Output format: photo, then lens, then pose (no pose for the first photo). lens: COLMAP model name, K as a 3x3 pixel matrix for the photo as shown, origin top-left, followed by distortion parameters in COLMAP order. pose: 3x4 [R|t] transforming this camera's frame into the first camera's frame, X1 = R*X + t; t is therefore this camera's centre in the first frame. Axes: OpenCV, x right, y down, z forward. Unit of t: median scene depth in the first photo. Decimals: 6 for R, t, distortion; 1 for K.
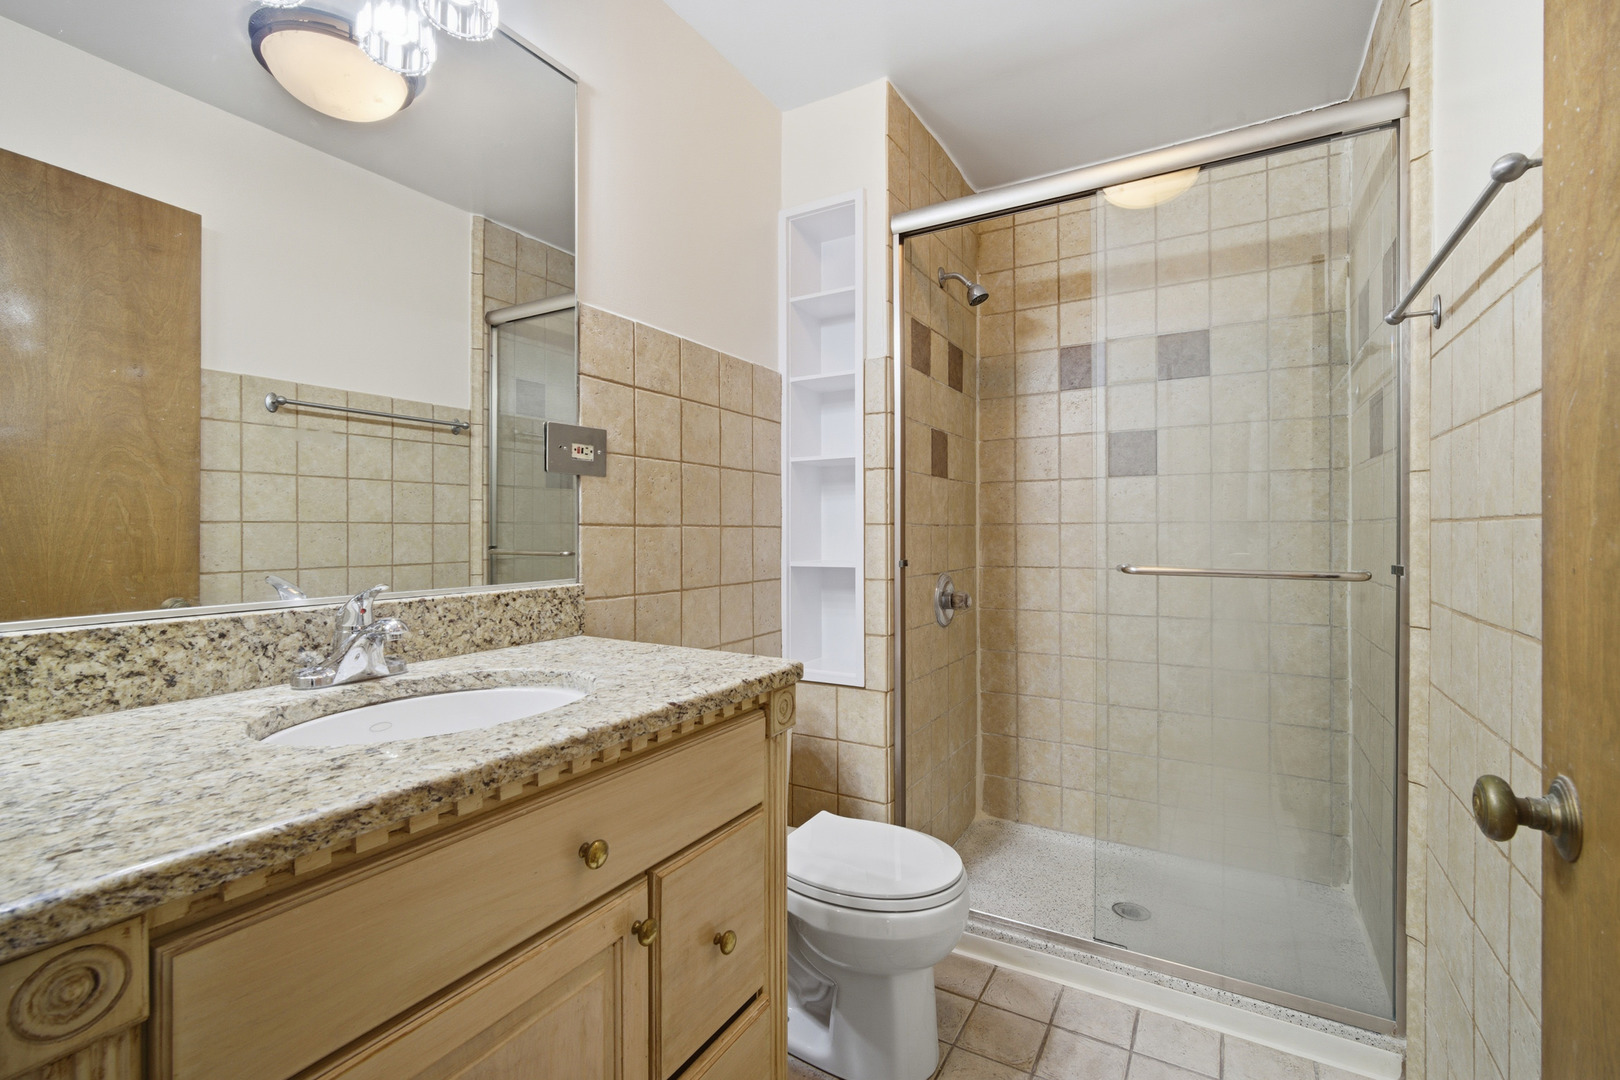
lens RADIAL K [[702.2, 0, 809.3], [0, 702.2, 530.7], [0, 0, 1]] dist [-0.012873, 0.004011]
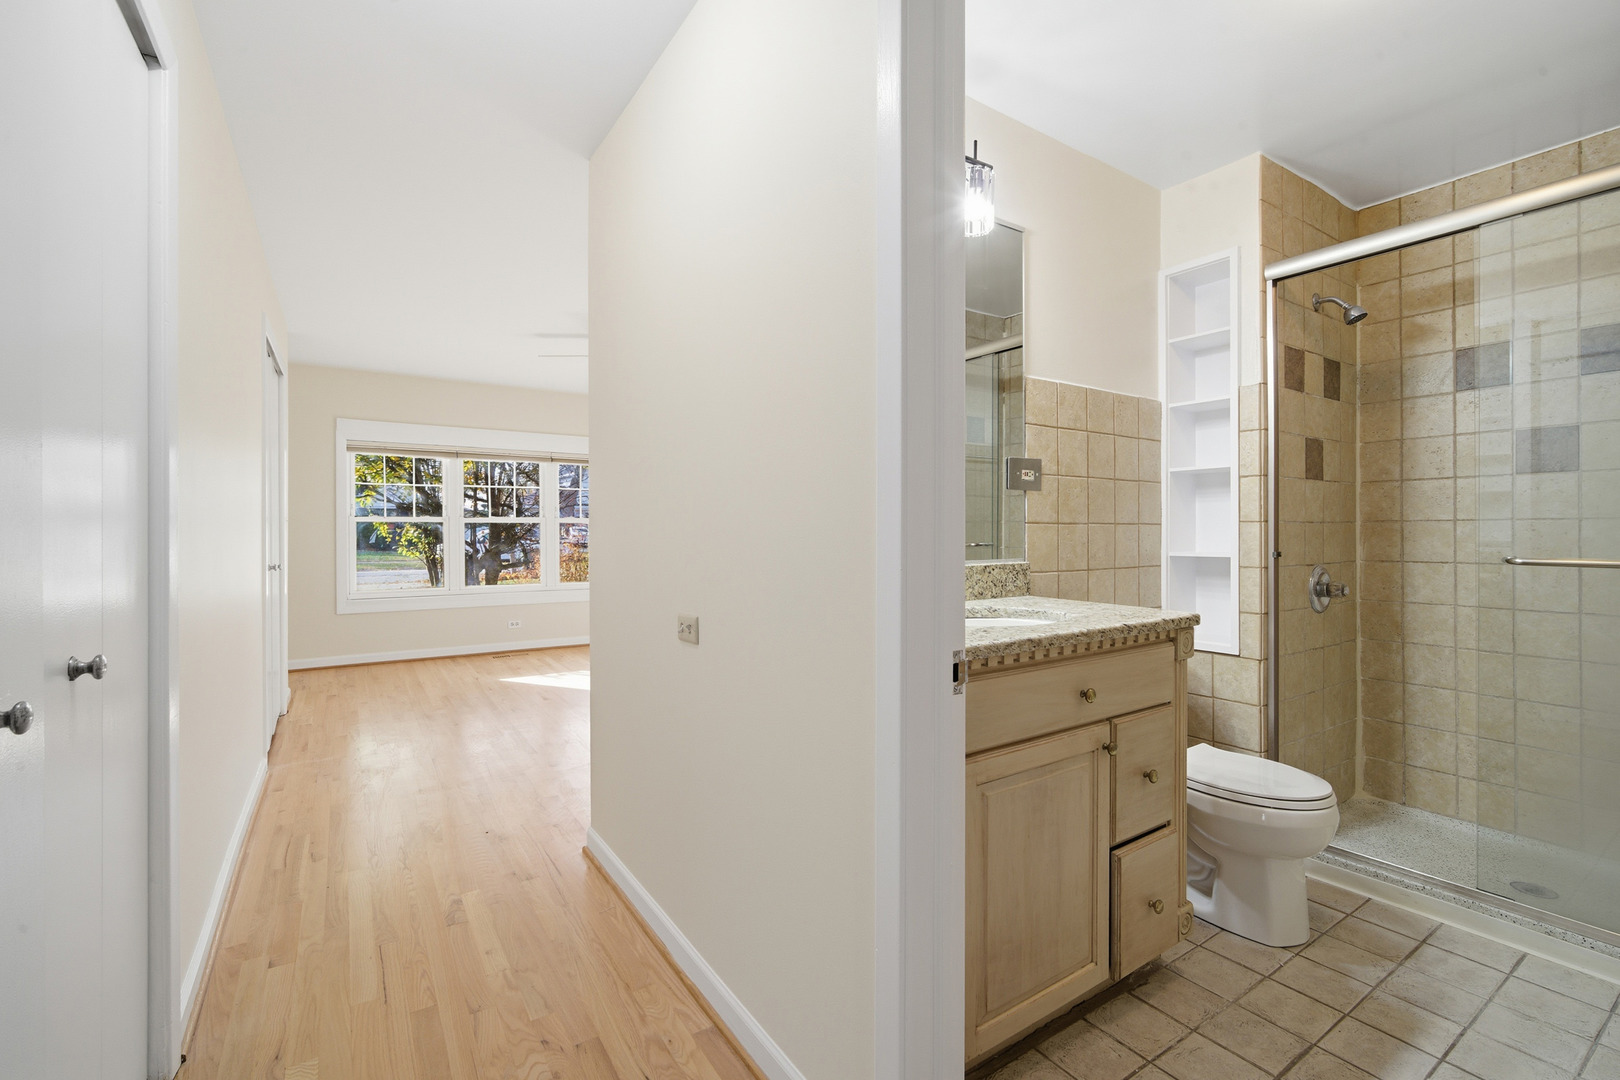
lens RADIAL K [[702.2, 0, 809.3], [0, 702.2, 530.7], [0, 0, 1]] dist [-0.012873, 0.004011]
pose [[0.900116, 0.000473, -0.435650, -0.064388], [0.000726, 0.999996, 0.002584, 0.002673], [0.435650, -0.002642, 0.900112, -0.418487]]
